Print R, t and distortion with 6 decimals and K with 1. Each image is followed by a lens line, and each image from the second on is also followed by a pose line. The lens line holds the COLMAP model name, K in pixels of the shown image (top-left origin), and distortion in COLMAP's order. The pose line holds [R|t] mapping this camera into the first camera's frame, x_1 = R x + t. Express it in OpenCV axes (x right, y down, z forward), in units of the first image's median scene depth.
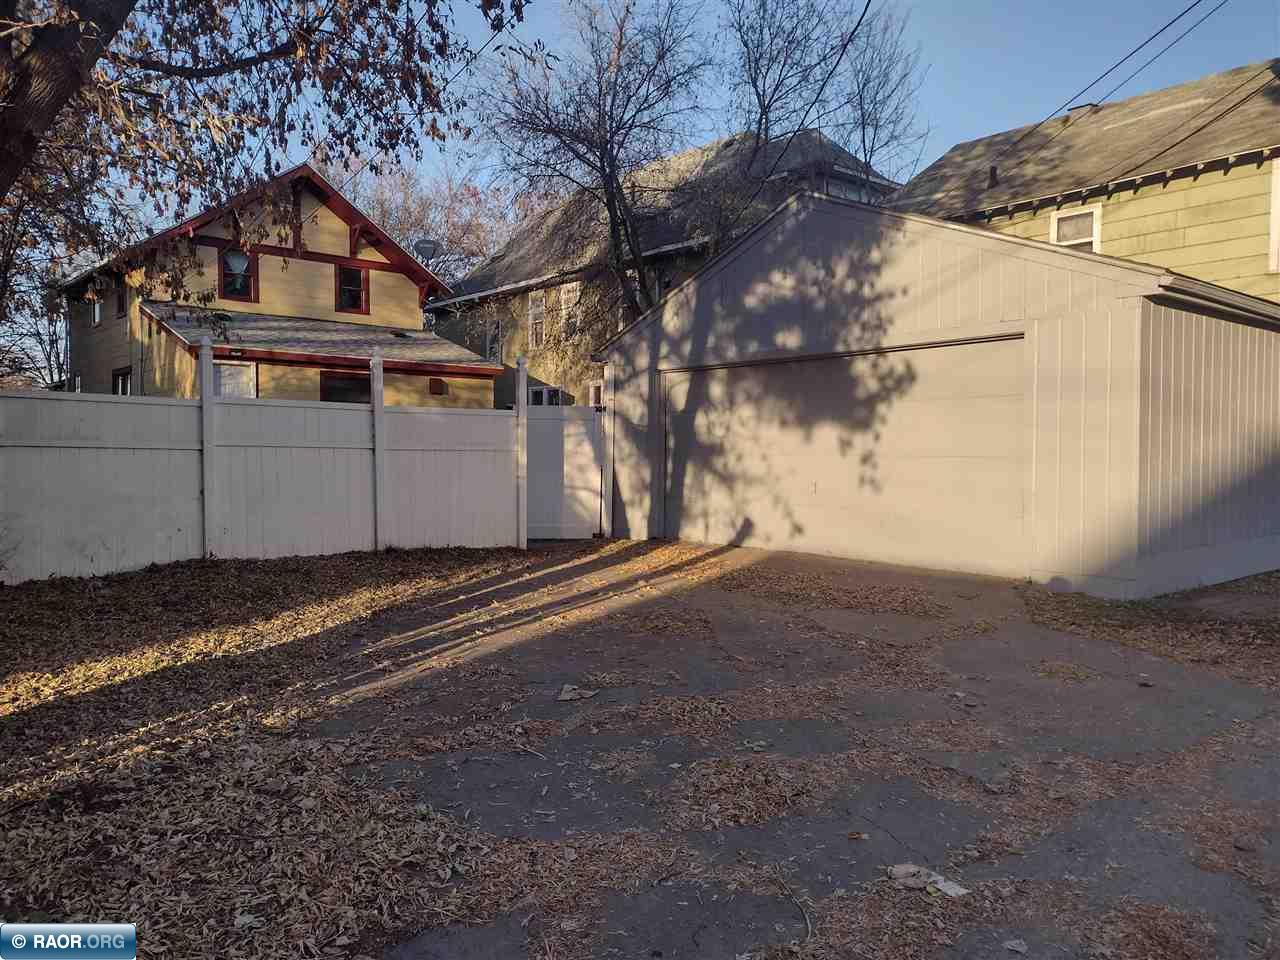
lens RADIAL K [[956.4, 0, 639.3], [0, 956.4, 481.3], [0, 0, 1]] dist [0.030581, -0.018728]
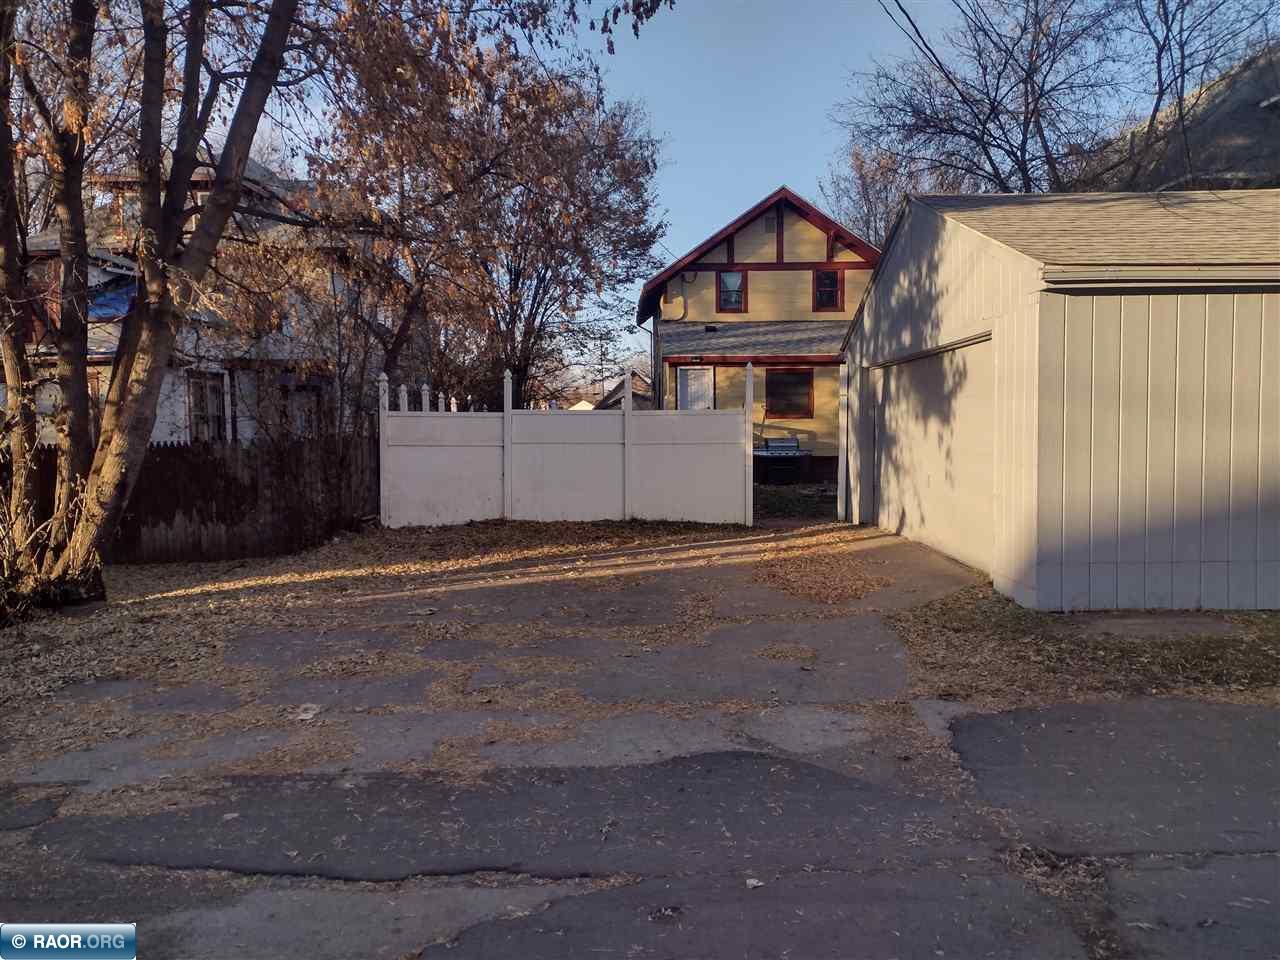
lens RADIAL K [[956.4, 0, 635.0], [0, 956.4, 482.0], [0, 0, 1]] dist [0.030581, -0.018728]
pose [[0.746115, 0.024310, -0.665373, 0.534695], [-0.004673, 0.999500, 0.031277, -0.019122], [0.665801, -0.020227, 0.745855, 0.018181]]
